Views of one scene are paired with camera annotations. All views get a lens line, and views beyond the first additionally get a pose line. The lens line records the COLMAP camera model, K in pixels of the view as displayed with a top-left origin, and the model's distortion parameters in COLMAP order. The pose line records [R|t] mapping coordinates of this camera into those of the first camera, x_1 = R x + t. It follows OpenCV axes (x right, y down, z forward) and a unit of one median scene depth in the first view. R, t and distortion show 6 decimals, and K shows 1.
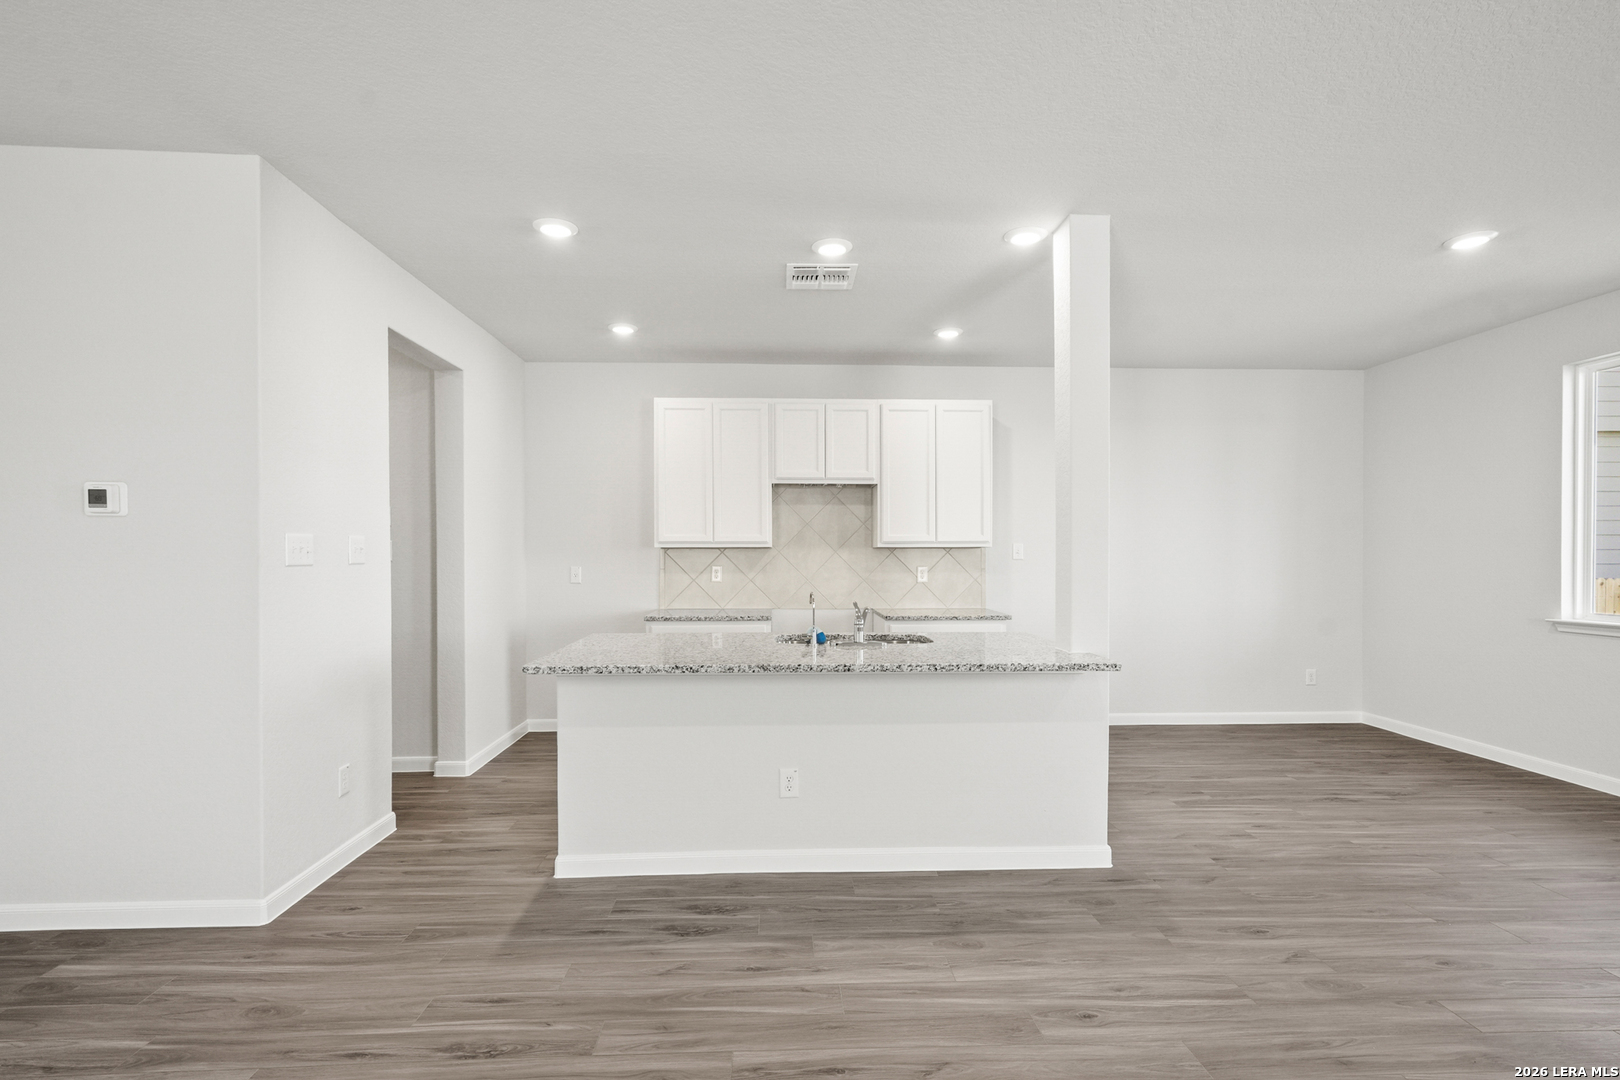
lens RADIAL K [[758.8, 0, 808.5], [0, 758.8, 561.5], [0, 0, 1]] dist [0.005126, 0.000411]
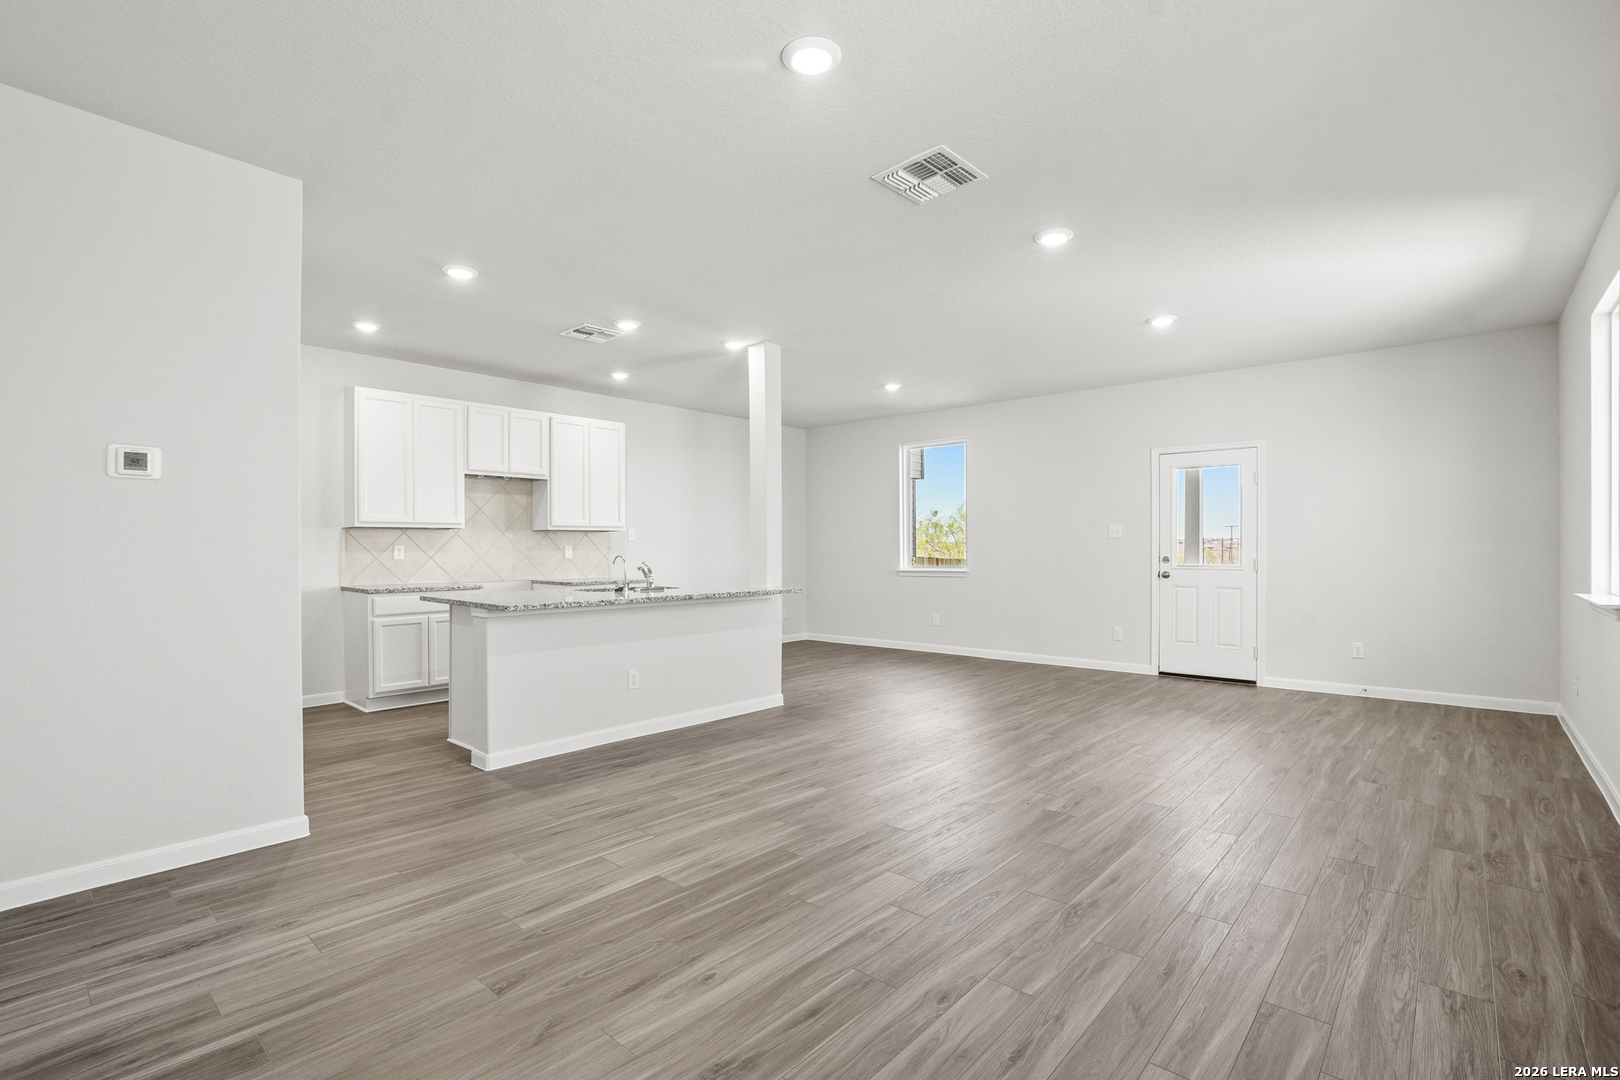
lens RADIAL K [[749.0, 0, 810.1], [0, 749.0, 549.0], [0, 0, 1]] dist [-0.047411, 0.020526]
pose [[0.696882, -0.001795, 0.717183, -0.692704], [0.009195, 0.999937, -0.006432, 0.035340], [-0.717126, 0.011077, 0.696855, -0.242546]]
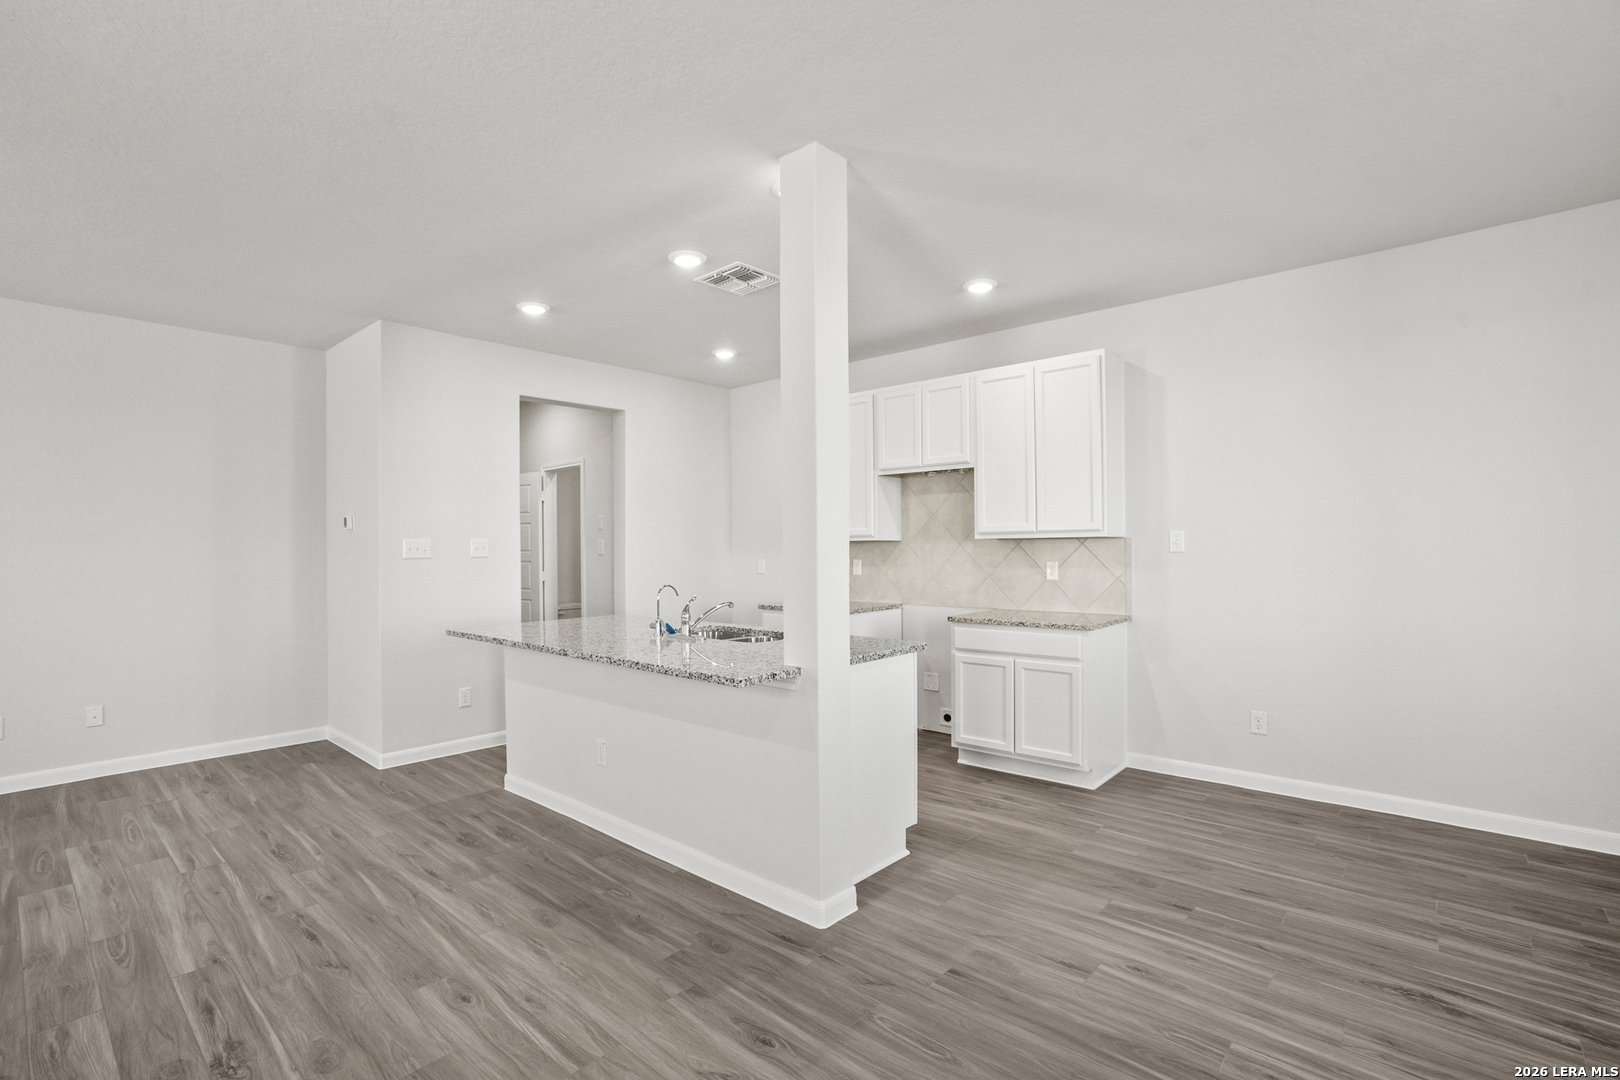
lens RADIAL K [[749.0, 0, 810.1], [0, 749.0, 549.0], [0, 0, 1]] dist [-0.047411, 0.020526]
pose [[0.717577, -0.003376, -0.696471, 0.788180], [0.001013, 0.999992, -0.003804, -0.005552], [0.696479, 0.002024, 0.717575, 0.343175]]
